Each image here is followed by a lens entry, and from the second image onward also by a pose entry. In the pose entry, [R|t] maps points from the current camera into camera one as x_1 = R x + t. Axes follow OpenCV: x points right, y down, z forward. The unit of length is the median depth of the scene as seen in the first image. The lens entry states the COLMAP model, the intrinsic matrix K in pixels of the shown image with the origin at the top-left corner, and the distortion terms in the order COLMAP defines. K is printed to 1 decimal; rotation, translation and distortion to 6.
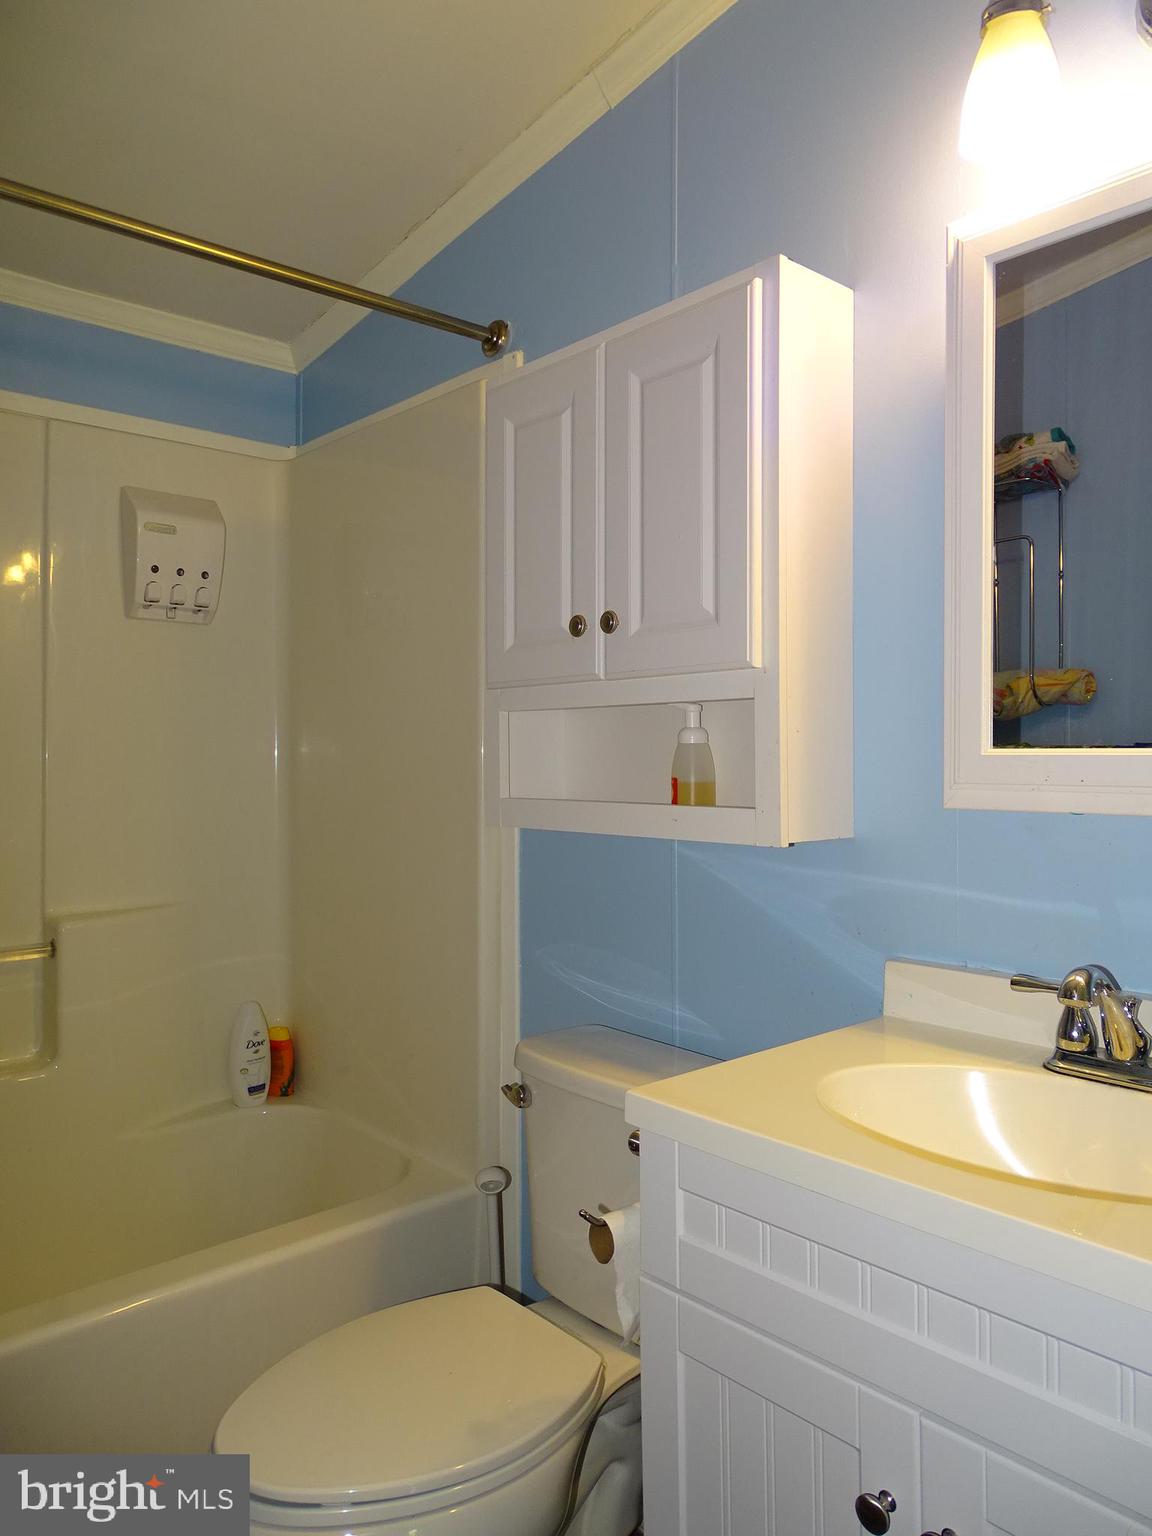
lens RADIAL K [[1092.0, 0, 572.3], [0, 1092.0, 766.2], [0, 0, 1]] dist [-0.001275, -0.012096]
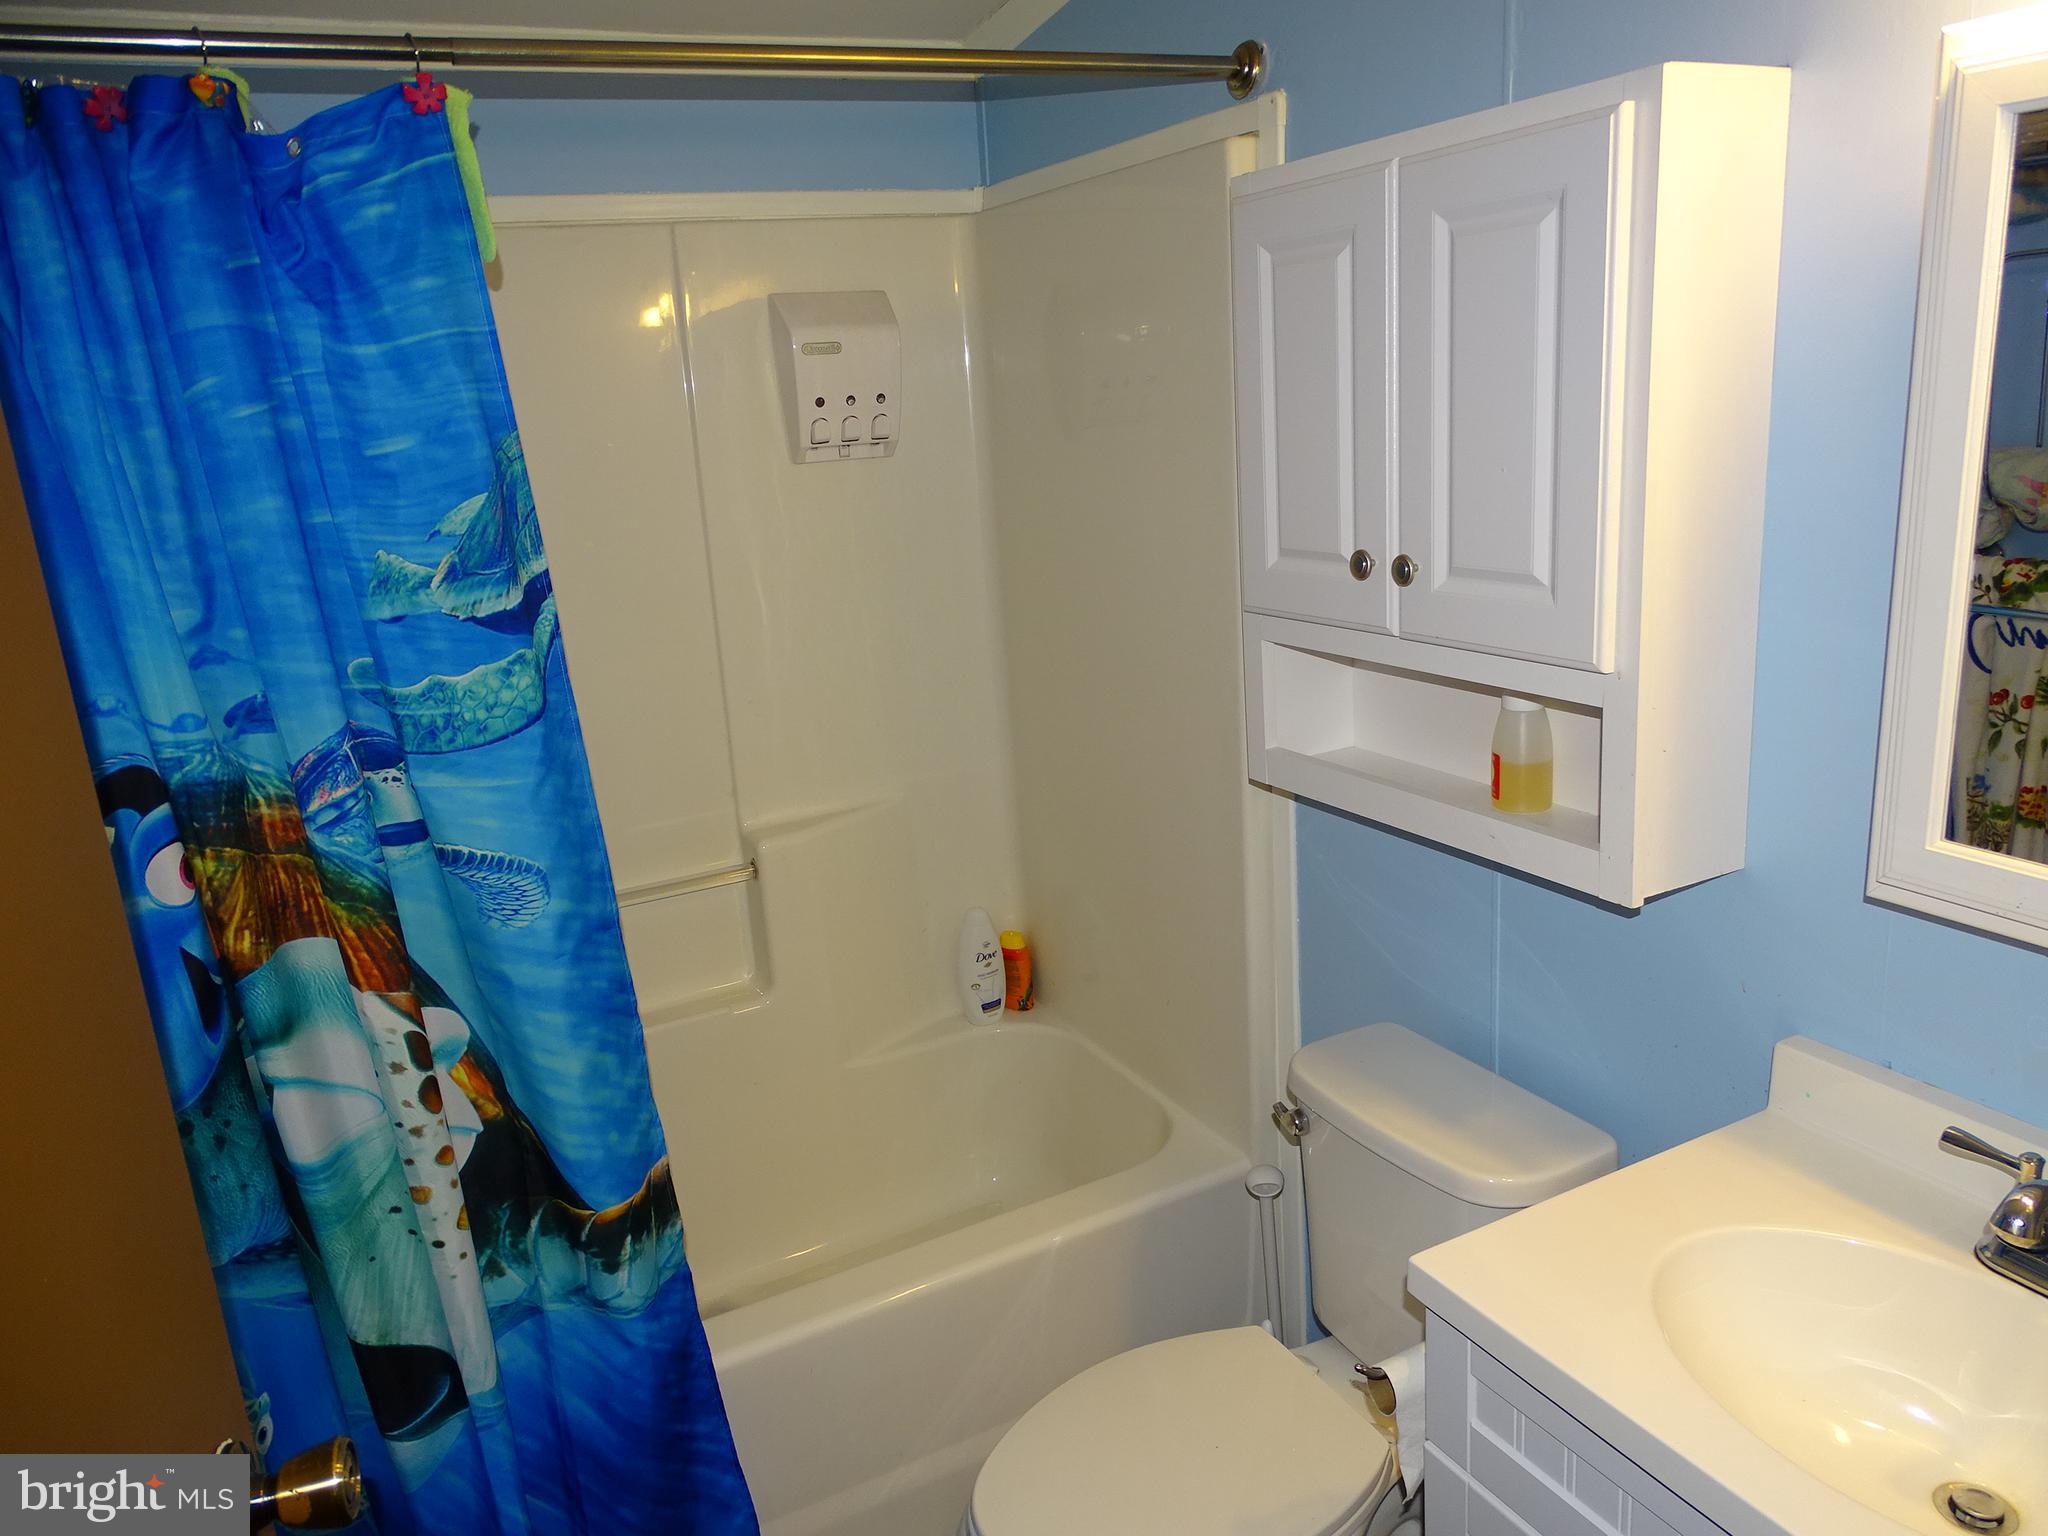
lens RADIAL K [[1455.9, 0, 1013.2], [0, 1455.9, 780.4], [0, 0, 1]] dist [-0.001275, -0.012096]
pose [[0.967112, -0.001258, -0.254347, 0.024107], [0.066640, 0.966309, 0.248608, -0.220062], [0.245465, -0.257382, 0.934613, -0.021011]]
